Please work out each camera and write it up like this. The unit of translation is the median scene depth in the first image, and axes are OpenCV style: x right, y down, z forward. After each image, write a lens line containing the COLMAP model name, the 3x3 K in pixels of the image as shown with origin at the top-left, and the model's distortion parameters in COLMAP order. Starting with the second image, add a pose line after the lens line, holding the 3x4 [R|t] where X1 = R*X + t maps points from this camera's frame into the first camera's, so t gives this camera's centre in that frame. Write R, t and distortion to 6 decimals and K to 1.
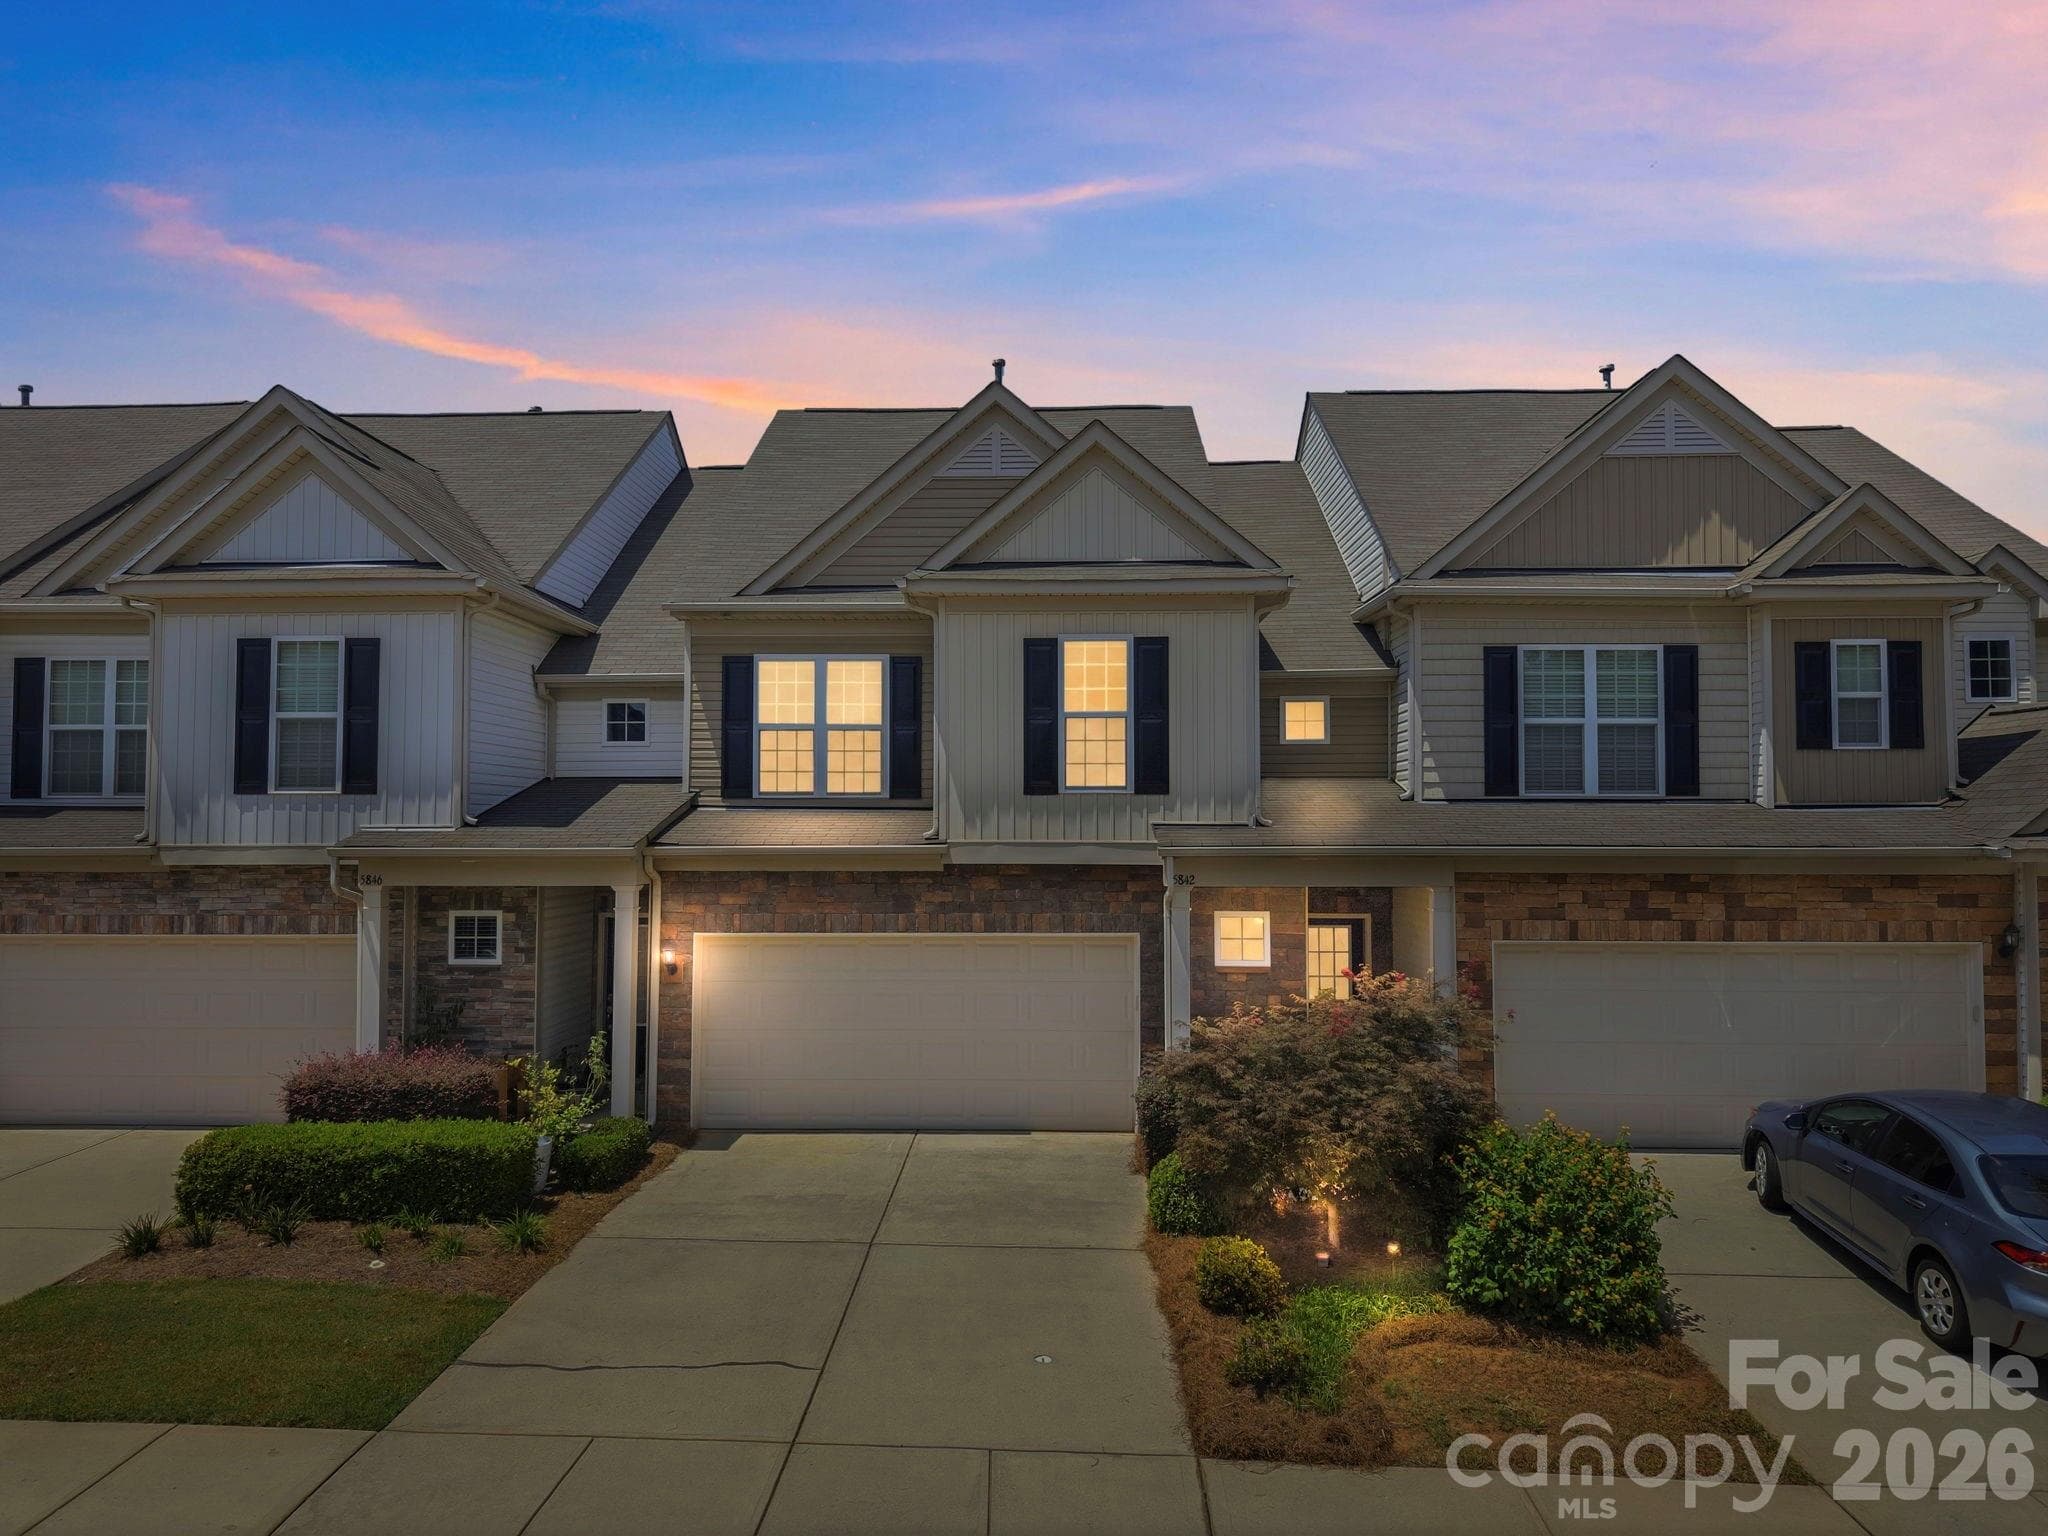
lens RADIAL K [[1366.3, 0, 1024.0], [0, 1366.3, 768.0], [0, 0, 1]] dist [0.004842, -0.000862]
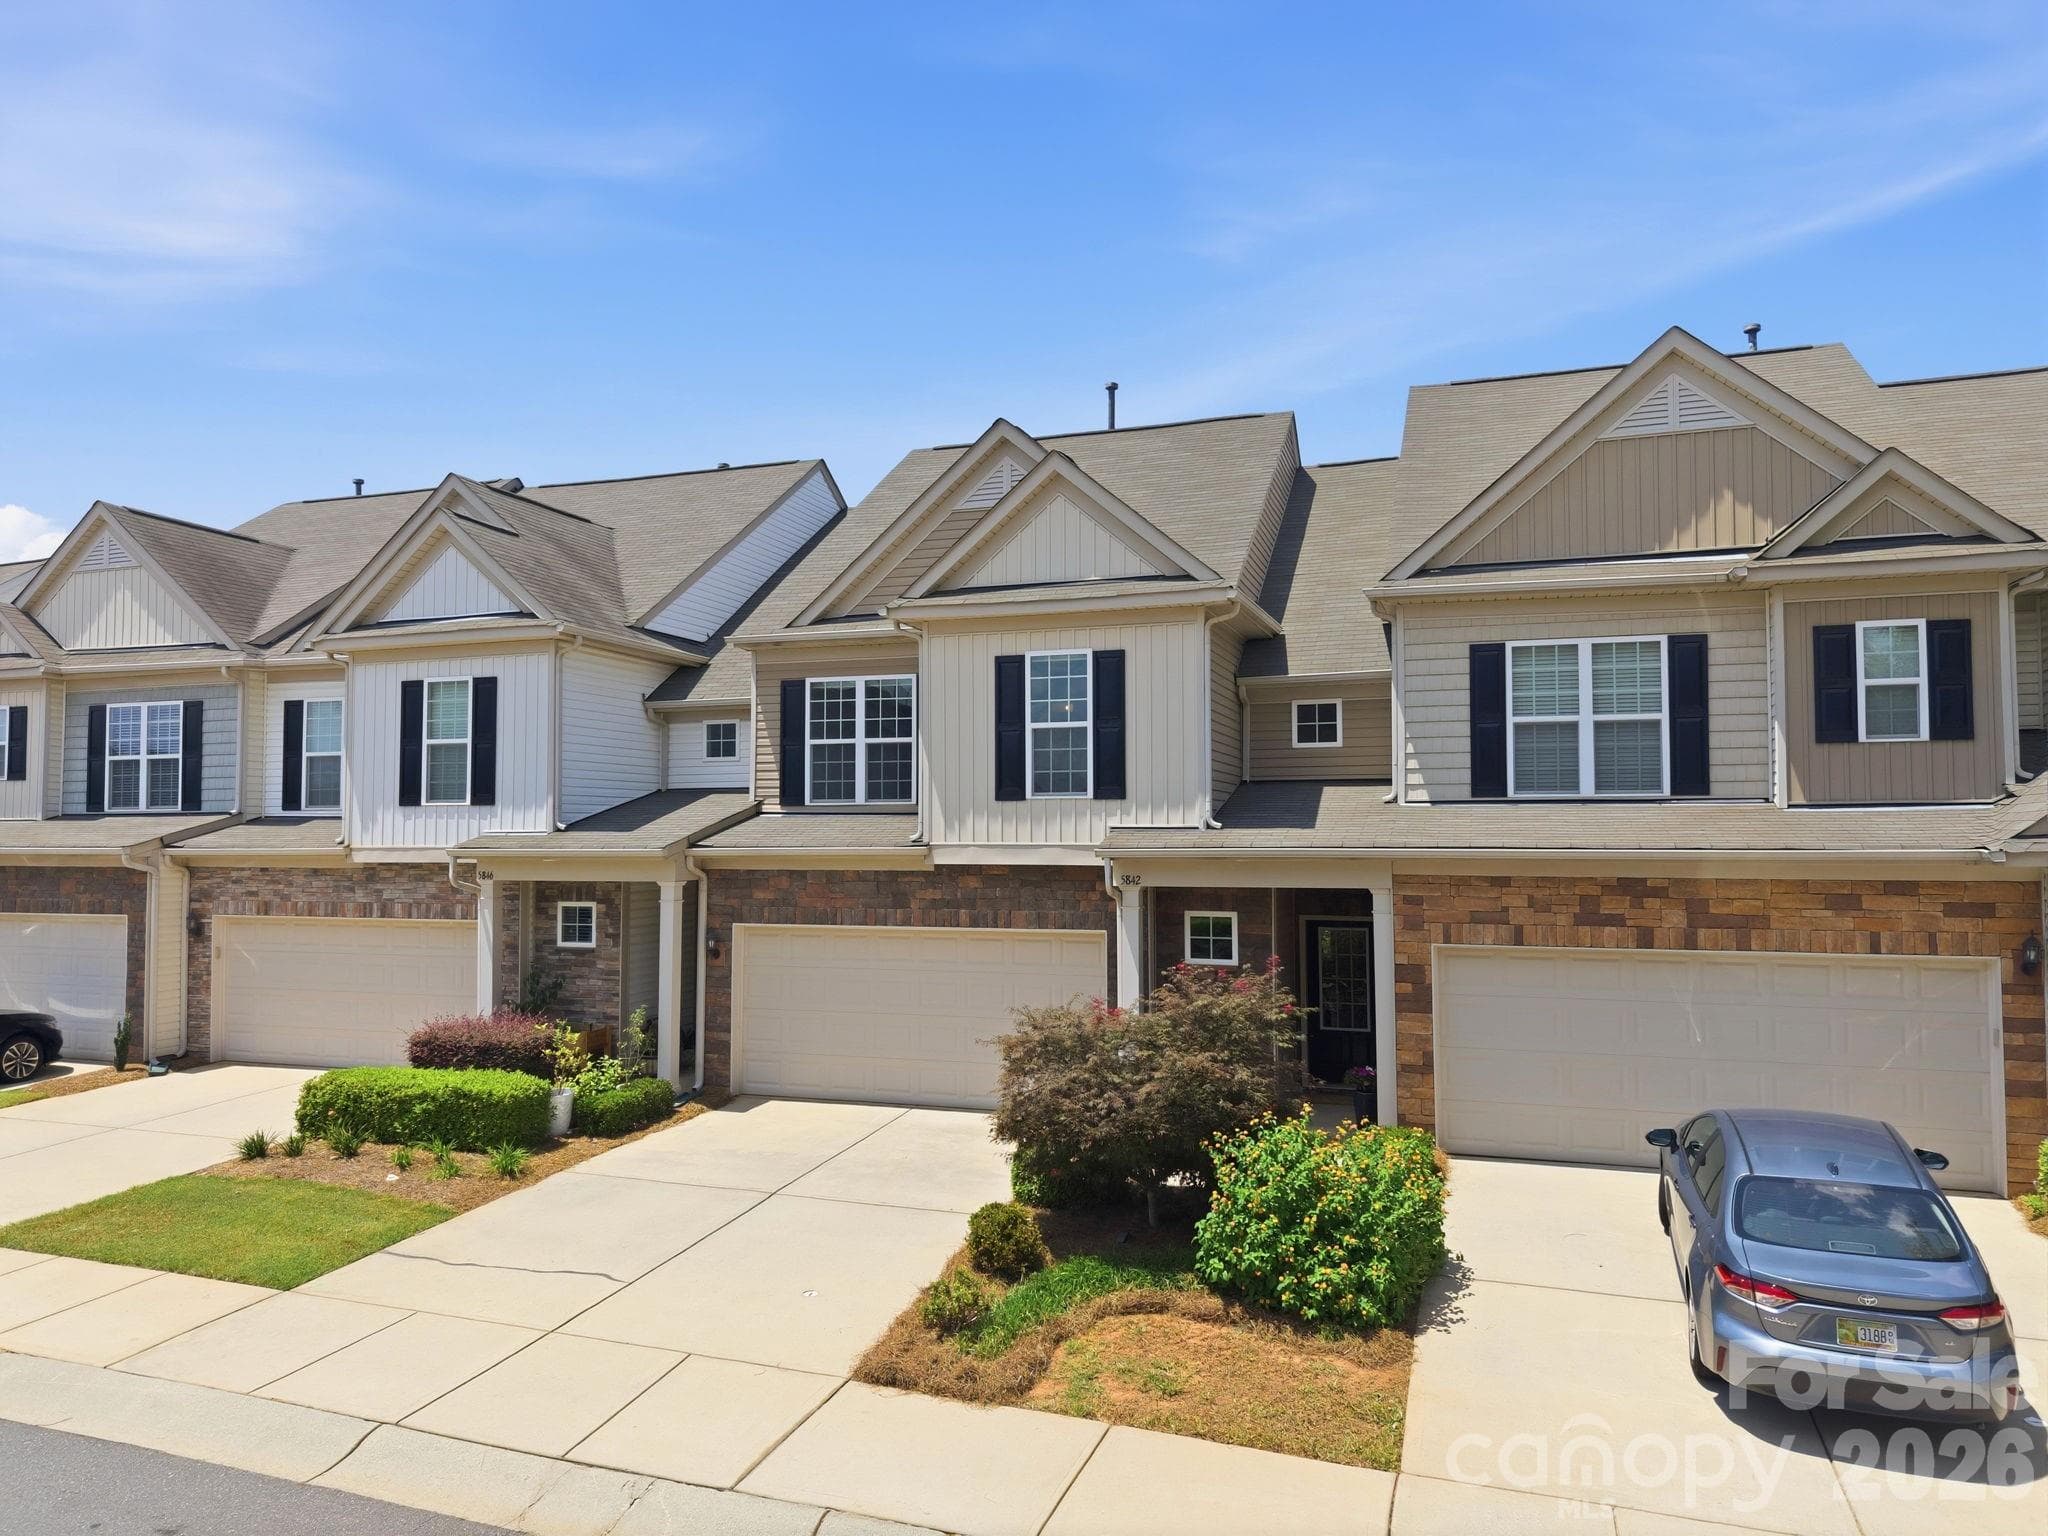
lens RADIAL K [[1366.3, 0, 1024.0], [0, 1366.3, 768.0], [0, 0, 1]] dist [0.004842, -0.000862]
pose [[0.957364, -0.016081, -0.288437, 0.335128], [0.015122, 0.999870, -0.005554, -0.000024], [0.288489, 0.000956, 0.957483, -0.031064]]
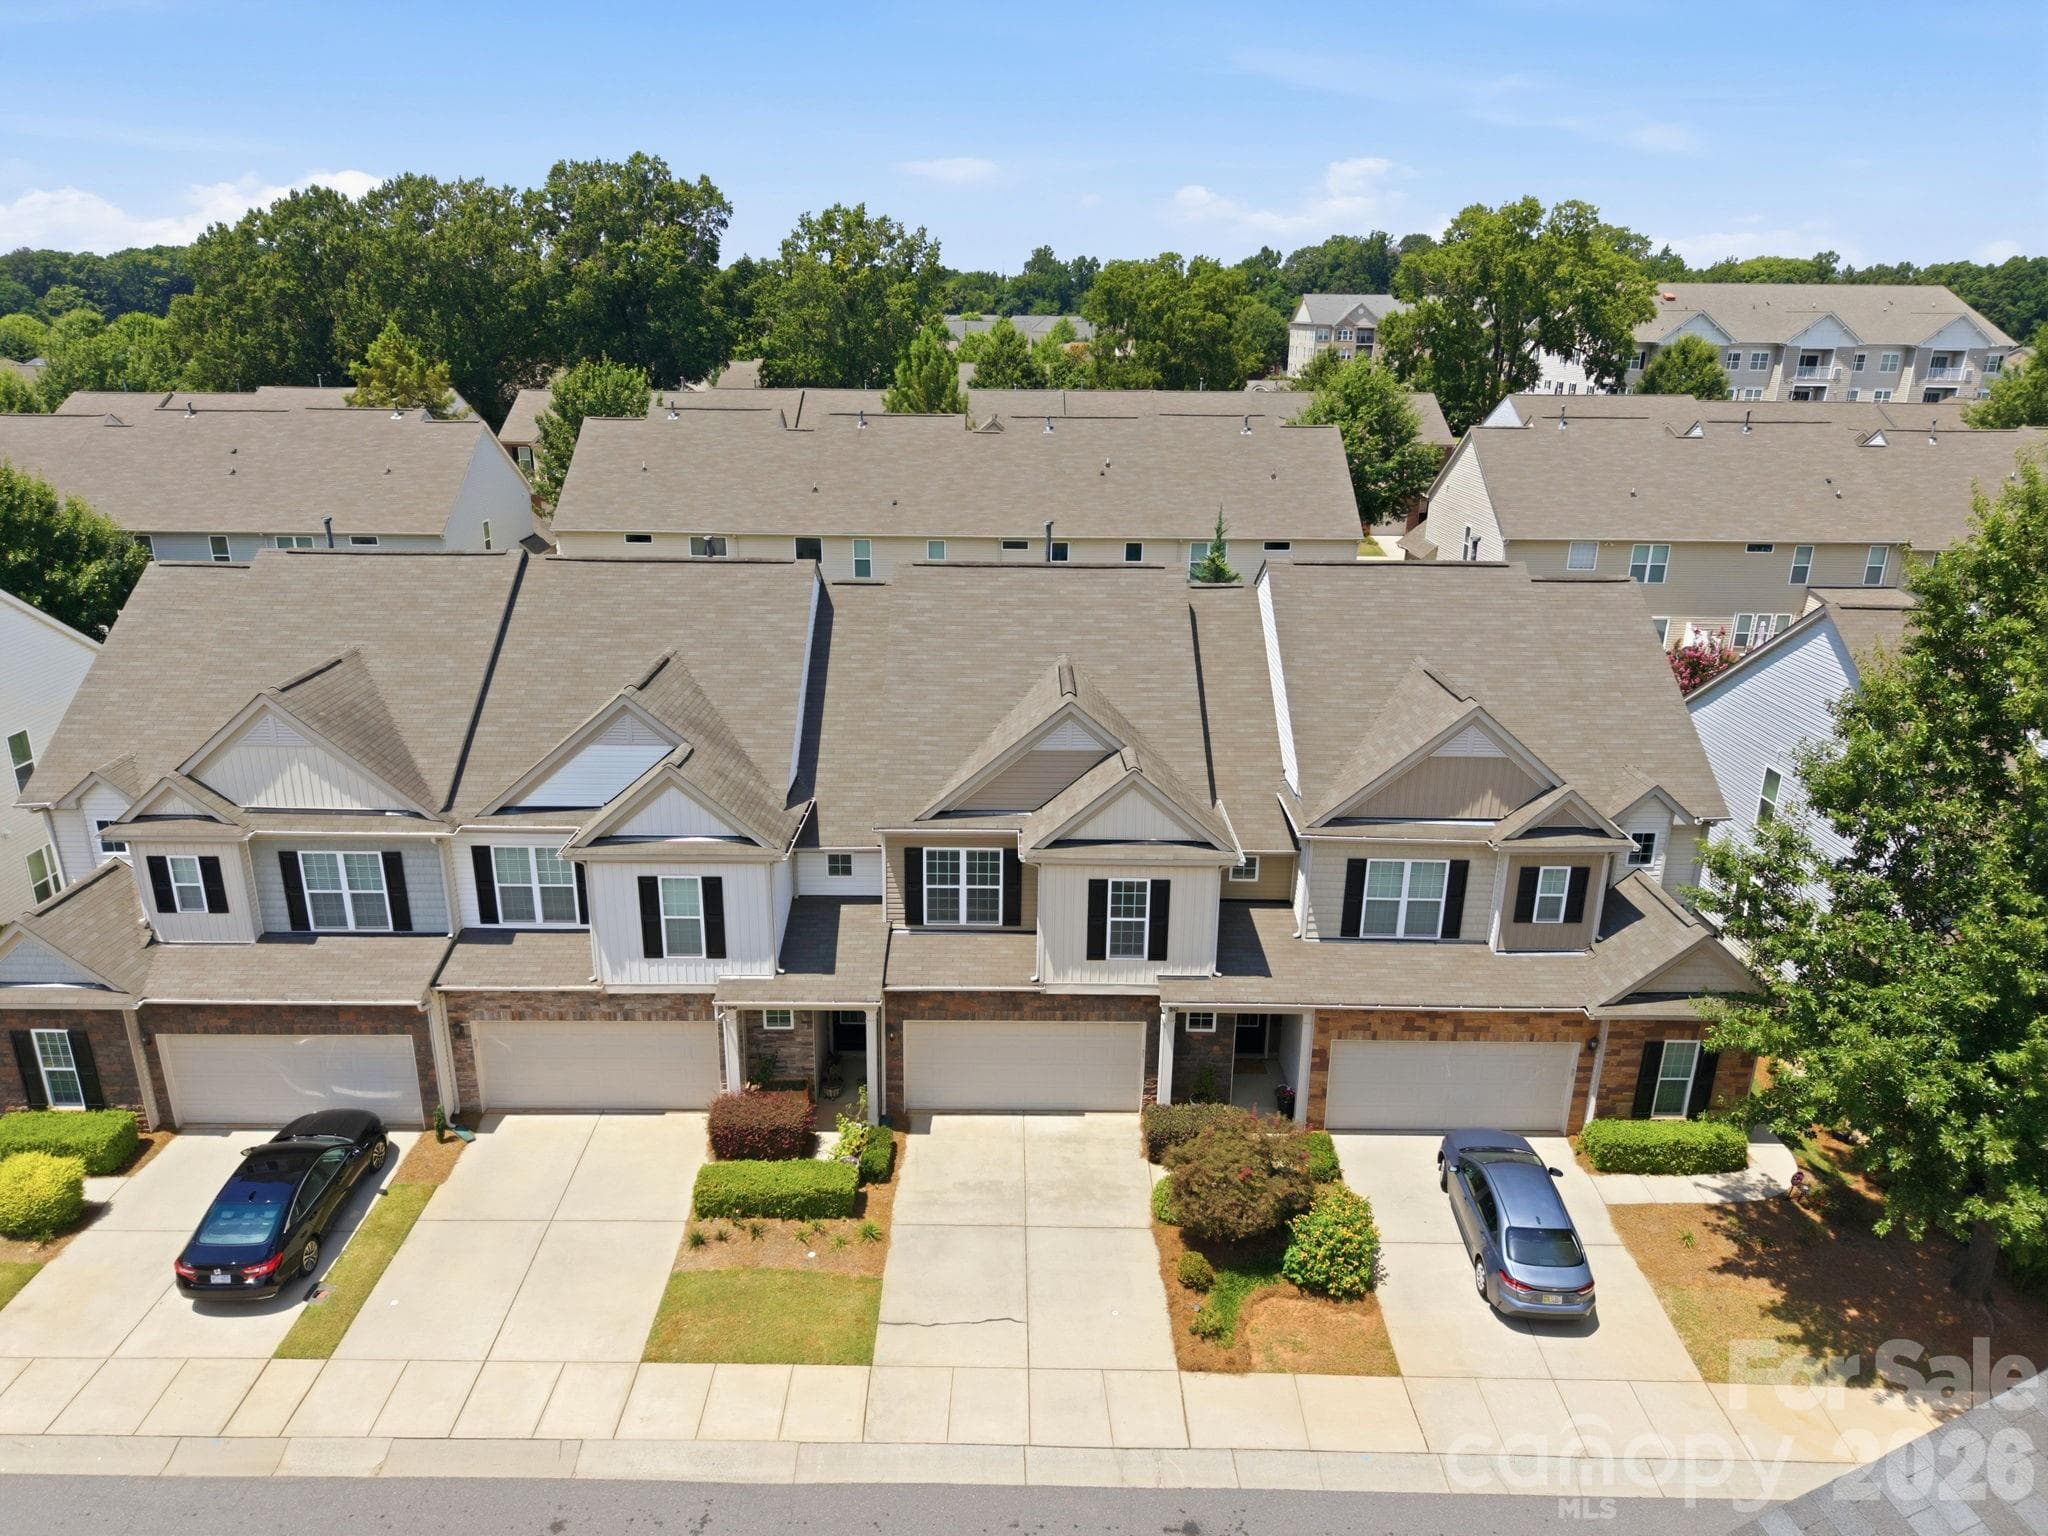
lens RADIAL K [[1349.4, 0, 1028.0], [0, 1349.4, 762.0], [0, 0, 1]] dist [0.063896, -0.172333]
pose [[0.998835, 0.000236, 0.048254, -0.166633], [-0.017194, 0.936094, 0.351330, -0.863354], [-0.045087, -0.351751, 0.935007, -0.592712]]
